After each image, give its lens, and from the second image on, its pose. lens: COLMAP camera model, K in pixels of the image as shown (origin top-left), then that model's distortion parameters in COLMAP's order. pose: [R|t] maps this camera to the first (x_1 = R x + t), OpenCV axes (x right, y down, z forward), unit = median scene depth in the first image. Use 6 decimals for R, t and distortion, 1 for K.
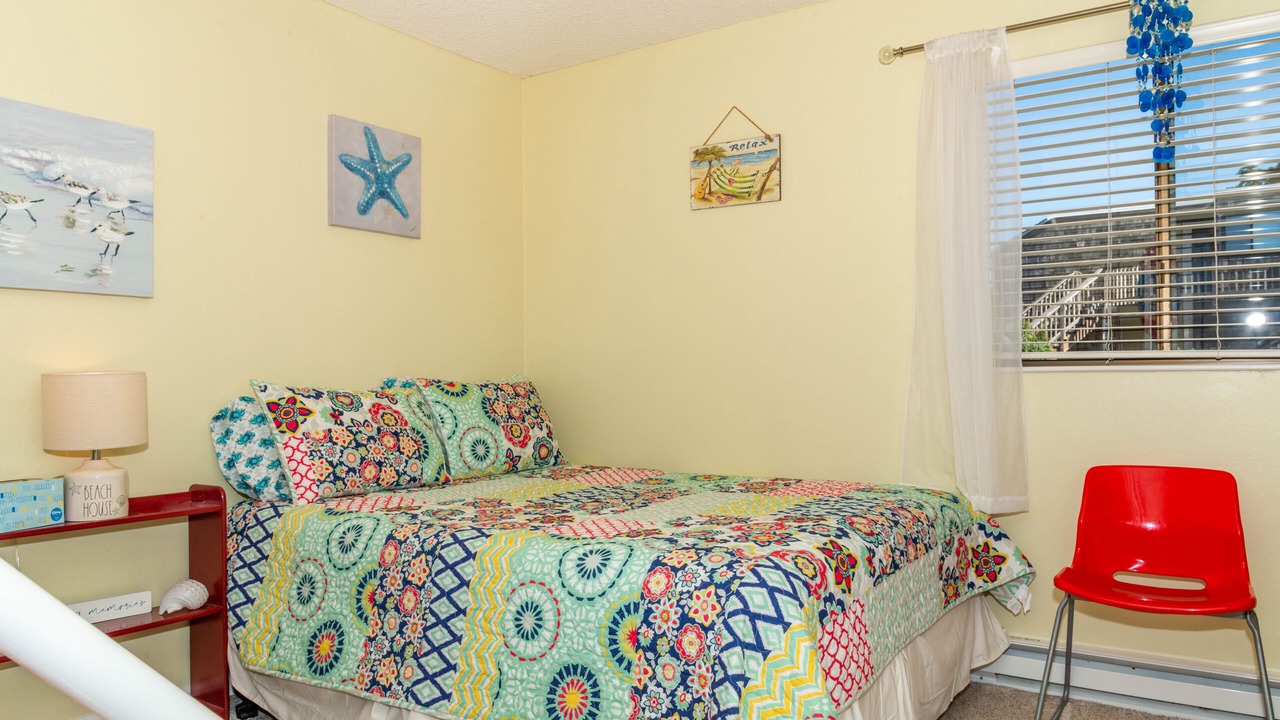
lens RADIAL K [[880.9, 0, 646.6], [0, 880.9, 361.4], [0, 0, 1]] dist [-0.001667, -0.014355]
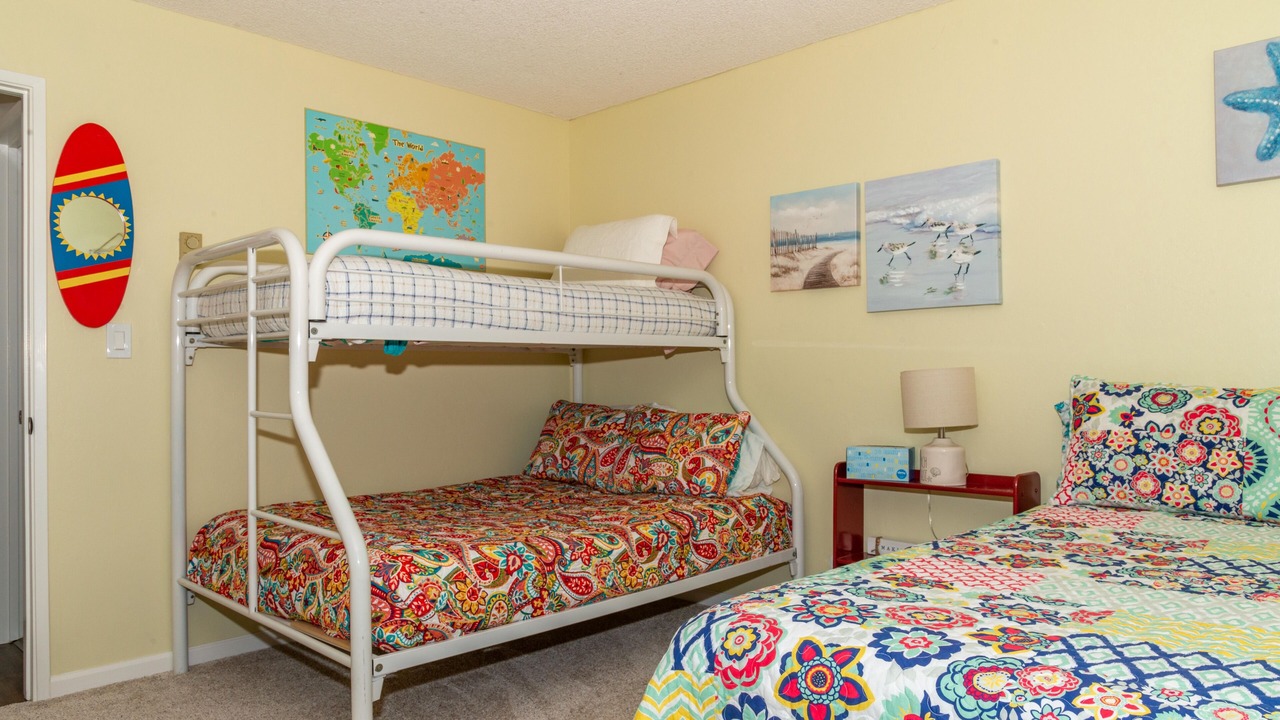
lens RADIAL K [[866.1, 0, 640.6], [0, 866.1, 364.1], [0, 0, 1]] dist [0.001486, -0.005461]
pose [[-0.168022, -0.003699, -0.985776, 0.653648], [0.031124, 0.999475, -0.009056, 0.002400], [0.985292, -0.032202, -0.167819, 0.747148]]
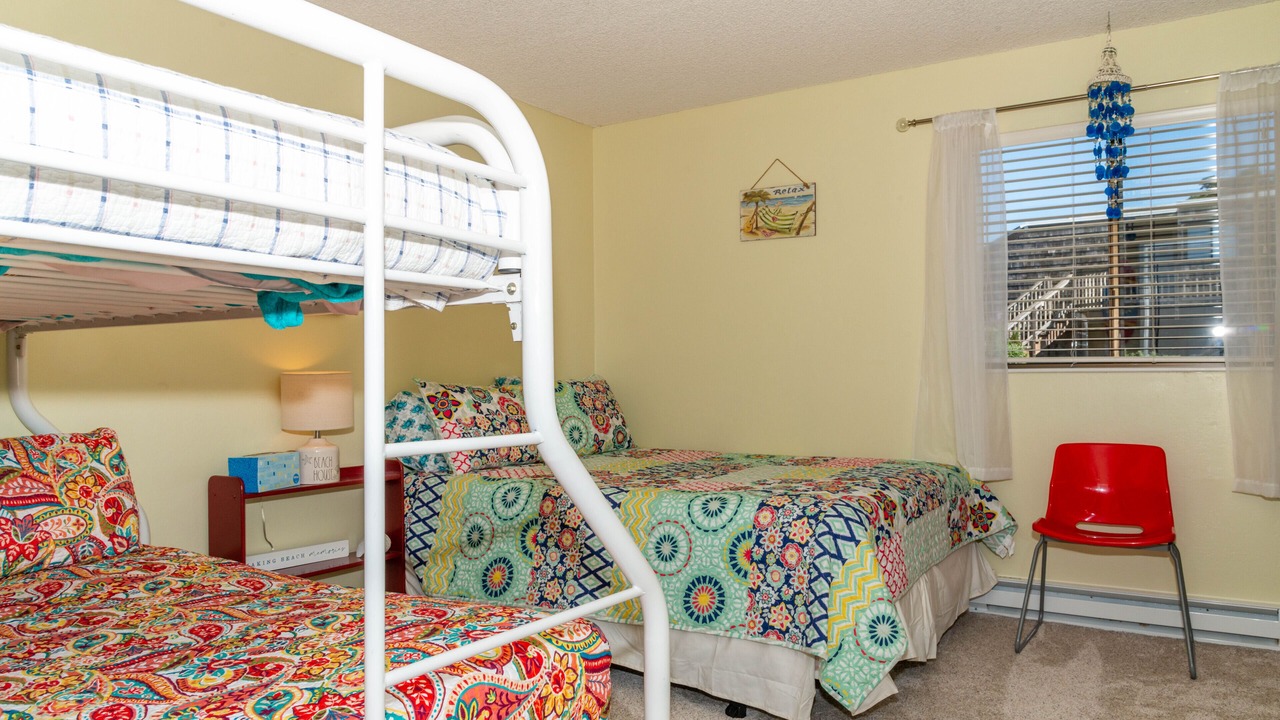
lens RADIAL K [[880.9, 0, 646.6], [0, 880.9, 361.4], [0, 0, 1]] dist [-0.001667, -0.014355]
pose [[0.999635, 0.001695, 0.026950, -0.158010], [-0.001688, 0.999999, -0.000276, -0.003931], [-0.026950, 0.000231, 0.999637, -0.319381]]
